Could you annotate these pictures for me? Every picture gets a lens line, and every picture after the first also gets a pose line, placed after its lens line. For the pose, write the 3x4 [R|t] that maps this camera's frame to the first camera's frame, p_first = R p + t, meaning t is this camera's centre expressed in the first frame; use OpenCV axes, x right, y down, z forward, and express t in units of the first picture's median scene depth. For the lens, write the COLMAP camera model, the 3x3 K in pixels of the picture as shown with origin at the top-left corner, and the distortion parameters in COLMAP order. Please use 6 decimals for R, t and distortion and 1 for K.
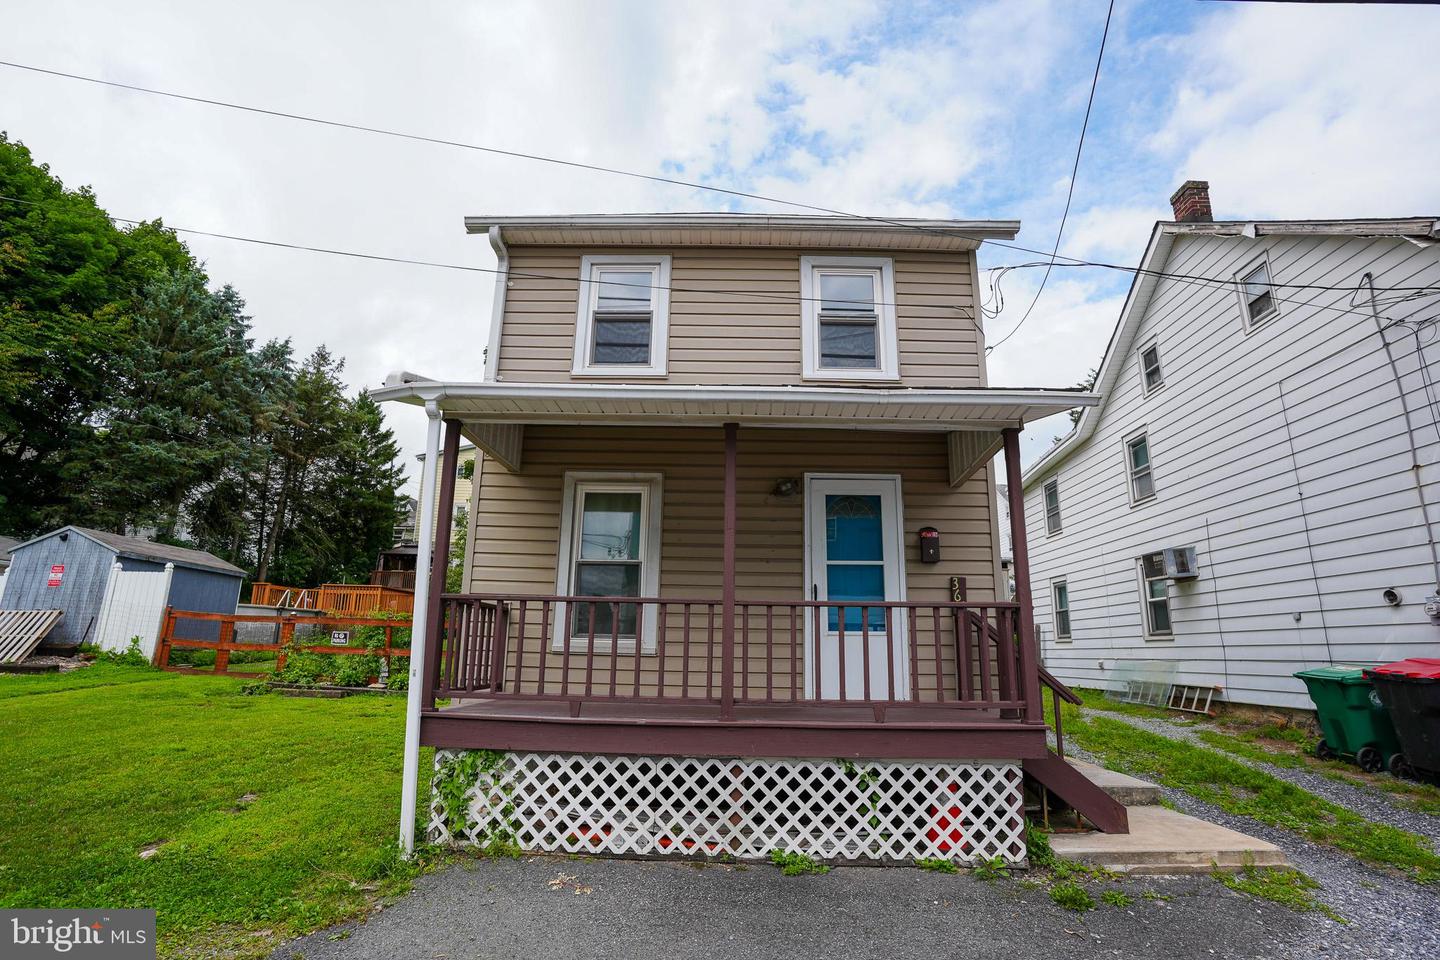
lens RADIAL K [[702.7, 0, 720.9], [0, 702.7, 480.0], [0, 0, 1]] dist [-0.088071, 0.042883]
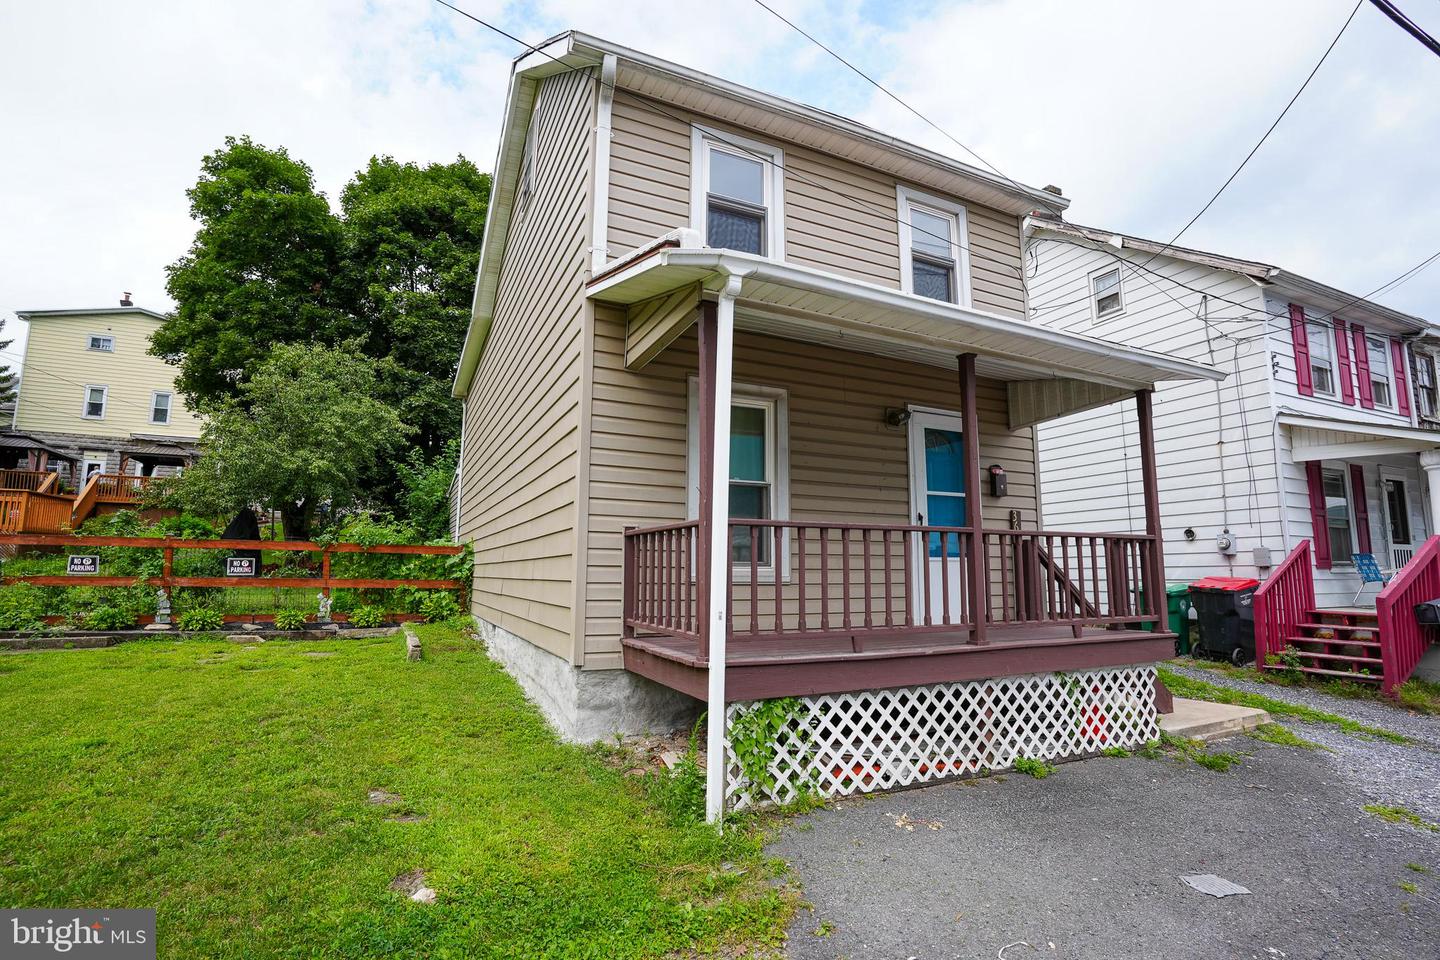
lens RADIAL K [[702.7, 0, 720.9], [0, 702.7, 480.0], [0, 0, 1]] dist [-0.088071, 0.042883]
pose [[0.895850, 0.046503, 0.441916, -0.680701], [-0.096074, 0.991256, 0.090451, 0.039443], [-0.433846, -0.123487, 0.892485, 0.235103]]
